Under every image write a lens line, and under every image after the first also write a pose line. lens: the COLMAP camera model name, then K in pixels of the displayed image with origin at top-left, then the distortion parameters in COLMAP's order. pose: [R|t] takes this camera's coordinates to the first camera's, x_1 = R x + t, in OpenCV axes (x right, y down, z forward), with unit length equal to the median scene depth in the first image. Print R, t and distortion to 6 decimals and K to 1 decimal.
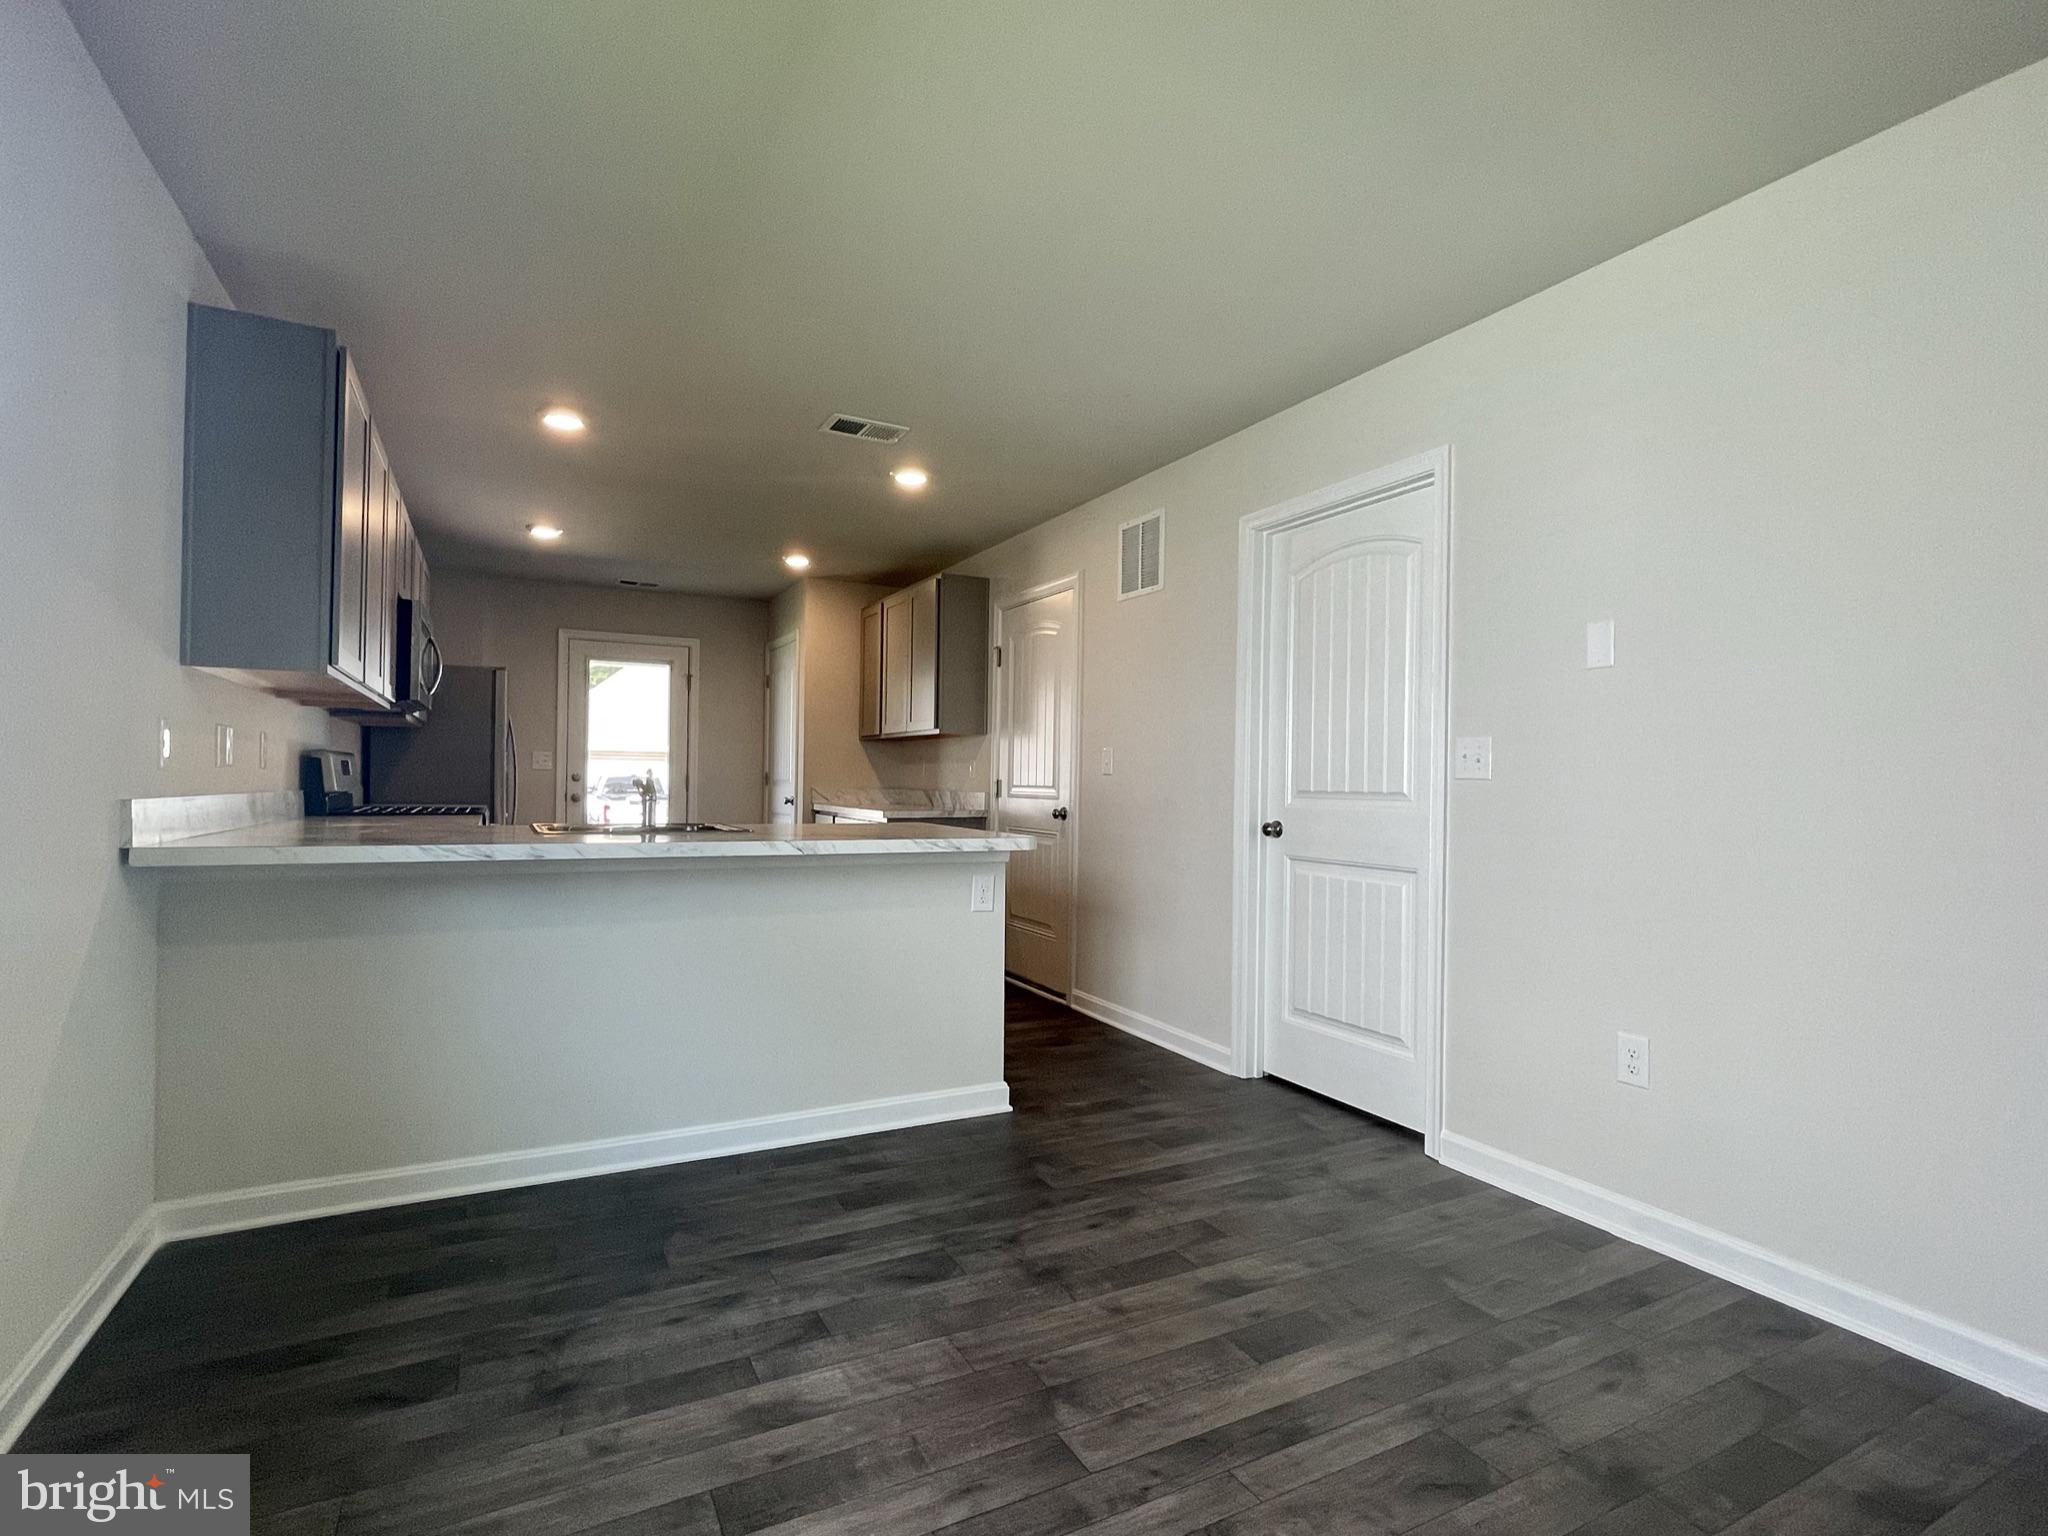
lens RADIAL K [[1032.1, 0, 1033.1], [0, 1032.1, 766.4], [0, 0, 1]] dist [0.000376, -0.001937]
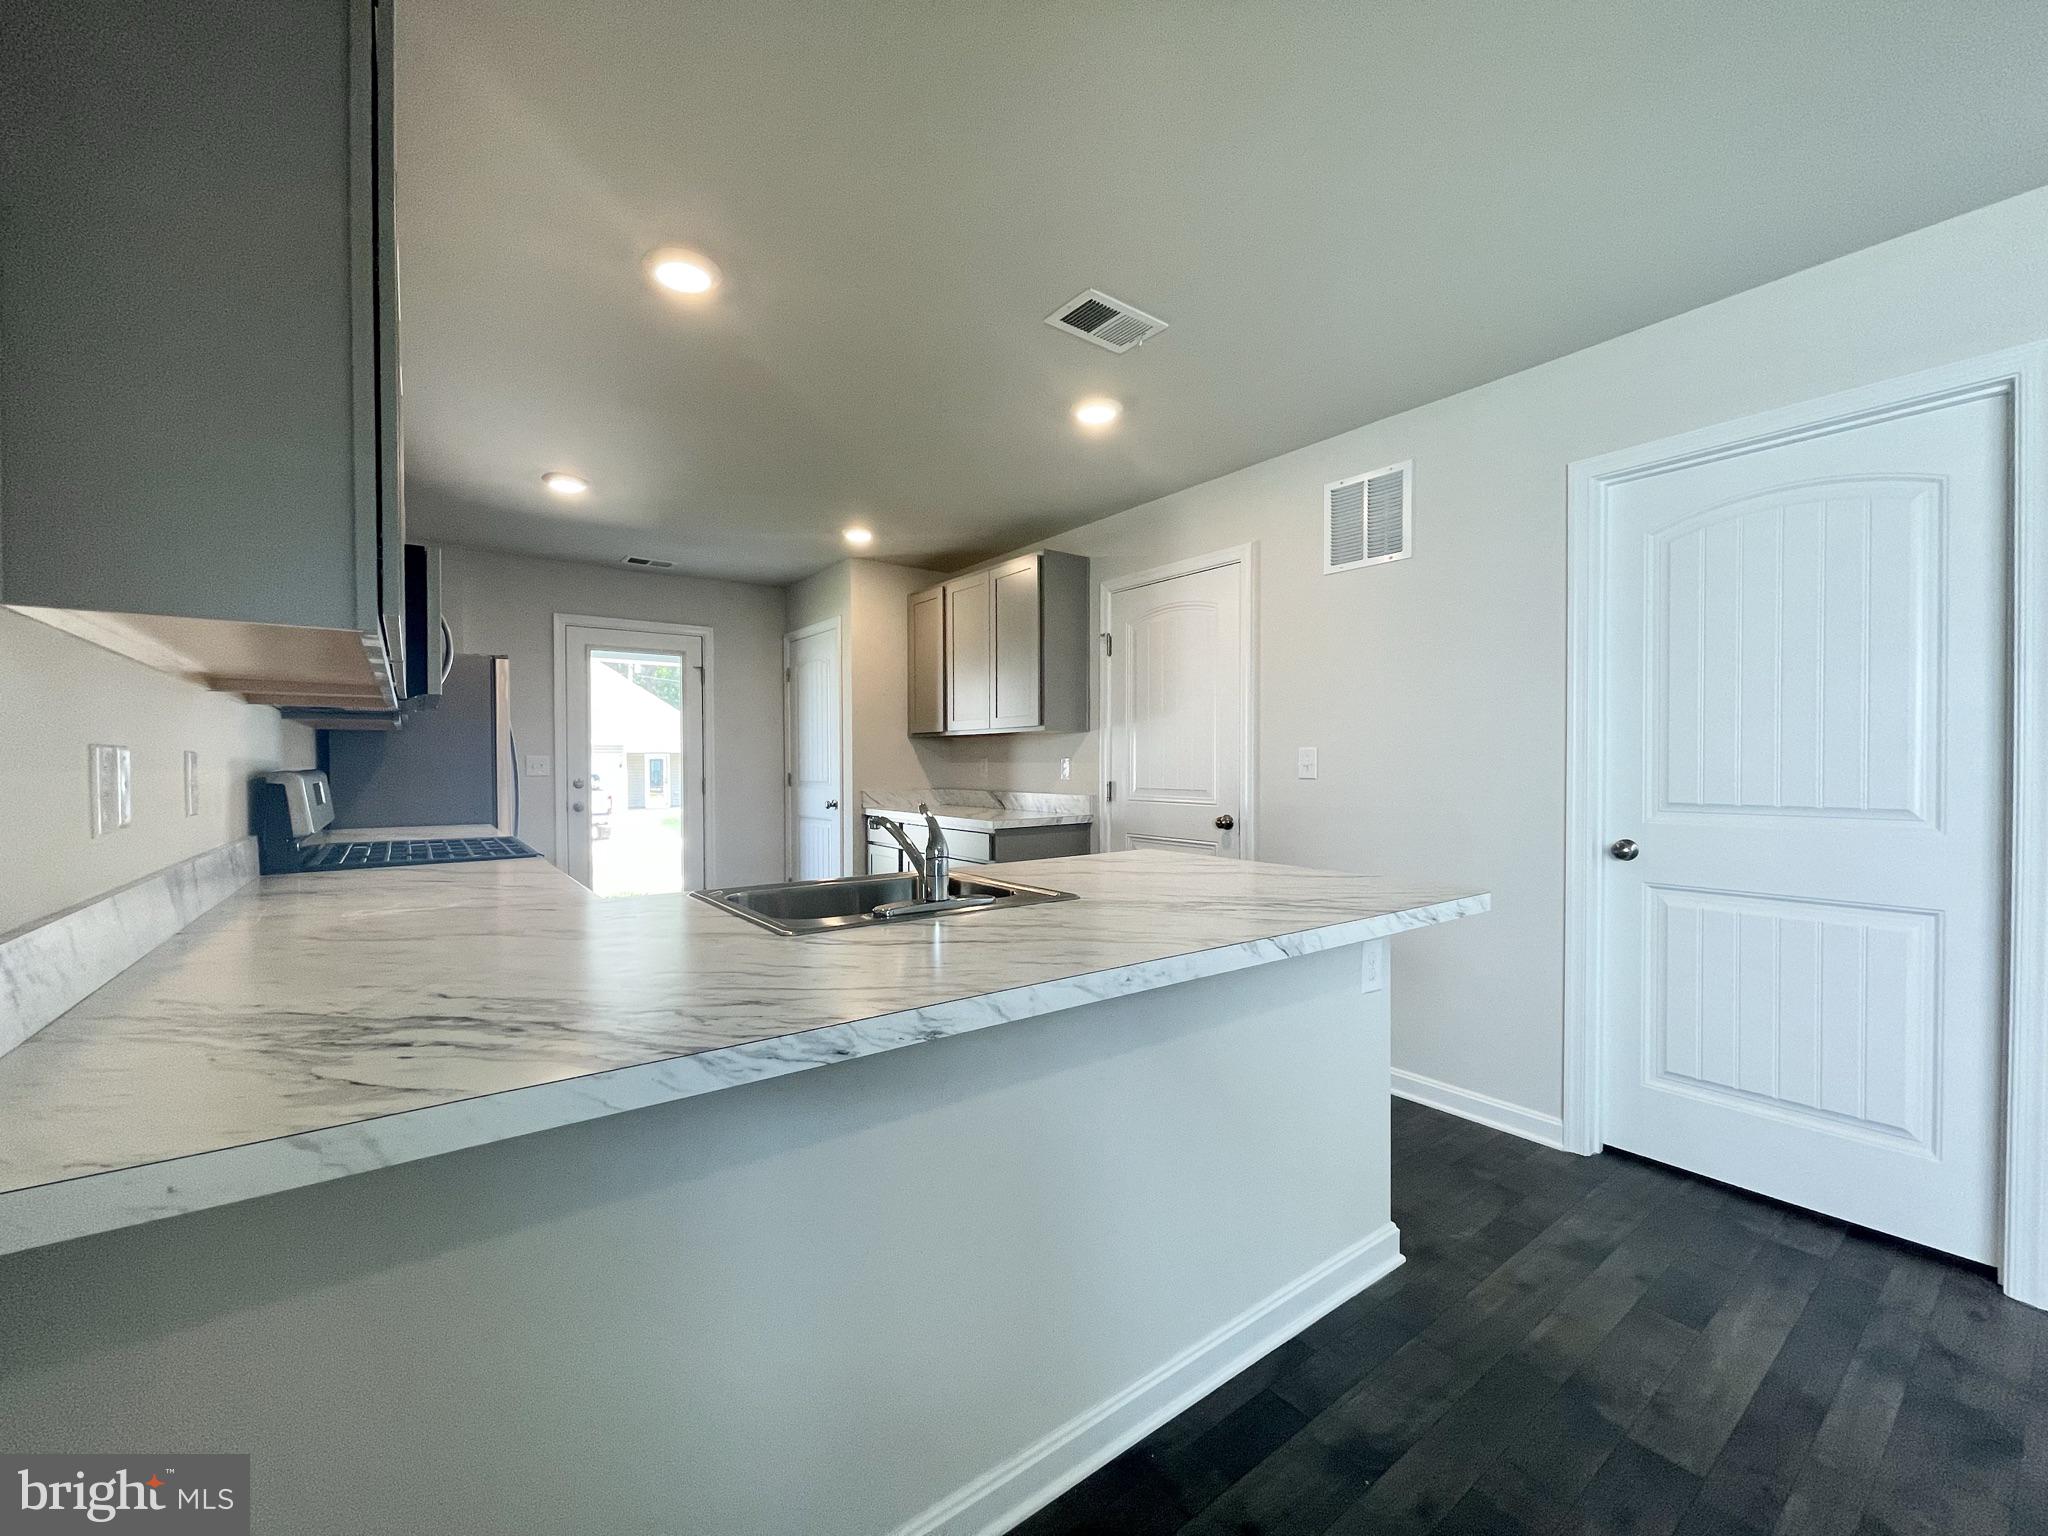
lens RADIAL K [[844.2, 0, 1027.0], [0, 844.2, 766.6], [0, 0, 1]] dist [-0.002435, 0.001235]
pose [[0.986875, -0.017696, 0.160513, -0.270901], [0.014528, 0.999676, 0.020888, -0.020143], [-0.160831, -0.018282, 0.986813, 0.345384]]
